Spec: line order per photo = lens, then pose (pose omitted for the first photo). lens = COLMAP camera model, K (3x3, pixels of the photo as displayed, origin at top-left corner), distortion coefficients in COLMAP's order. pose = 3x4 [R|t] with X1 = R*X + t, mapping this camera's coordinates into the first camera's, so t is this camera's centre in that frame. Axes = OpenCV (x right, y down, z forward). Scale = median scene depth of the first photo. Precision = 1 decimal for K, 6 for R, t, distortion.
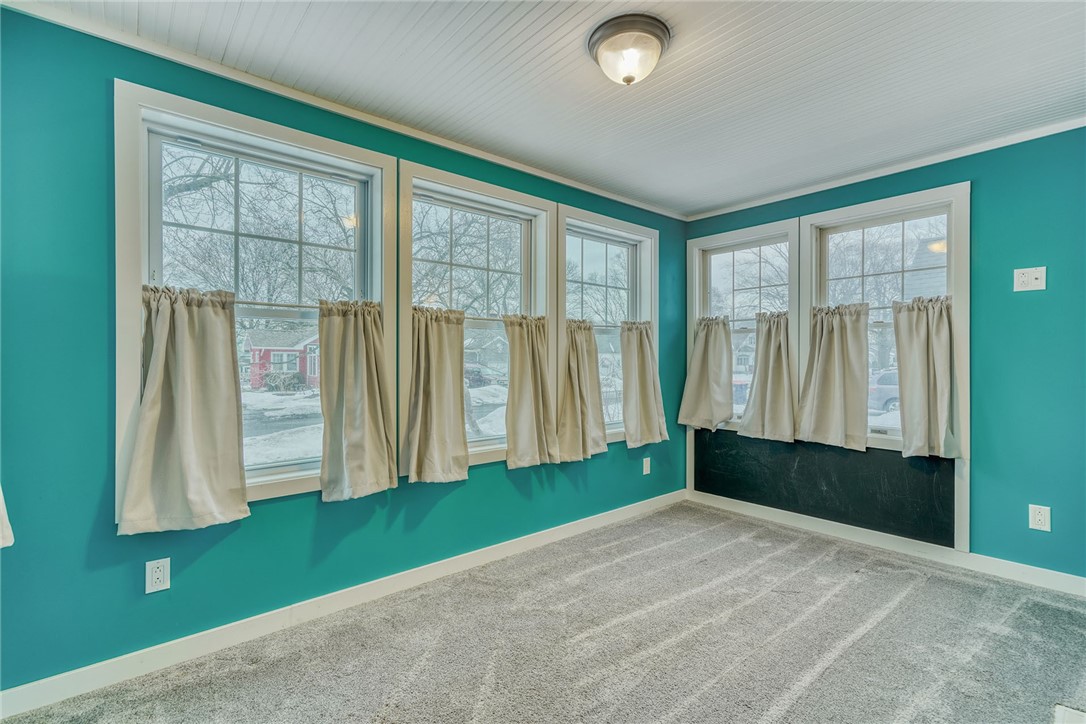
lens RADIAL K [[486.9, 0, 545.5], [0, 486.9, 360.4], [0, 0, 1]] dist [-0.000246, -0.000183]
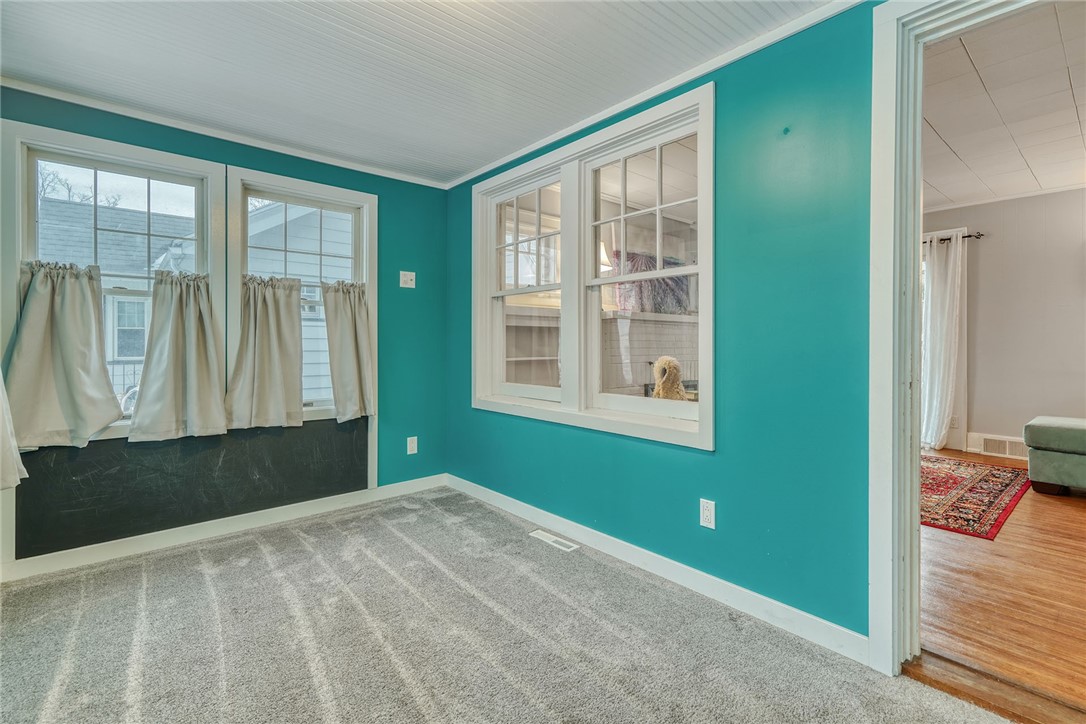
lens RADIAL K [[496.4, 0, 541.0], [0, 496.4, 344.8], [0, 0, 1]] dist [0.004412, 0.001536]
pose [[-0.004622, -0.003192, 0.999984, -0.392647], [0.001079, 0.999994, 0.003197, 0.016445], [-0.999989, 0.001093, -0.004619, 0.529467]]
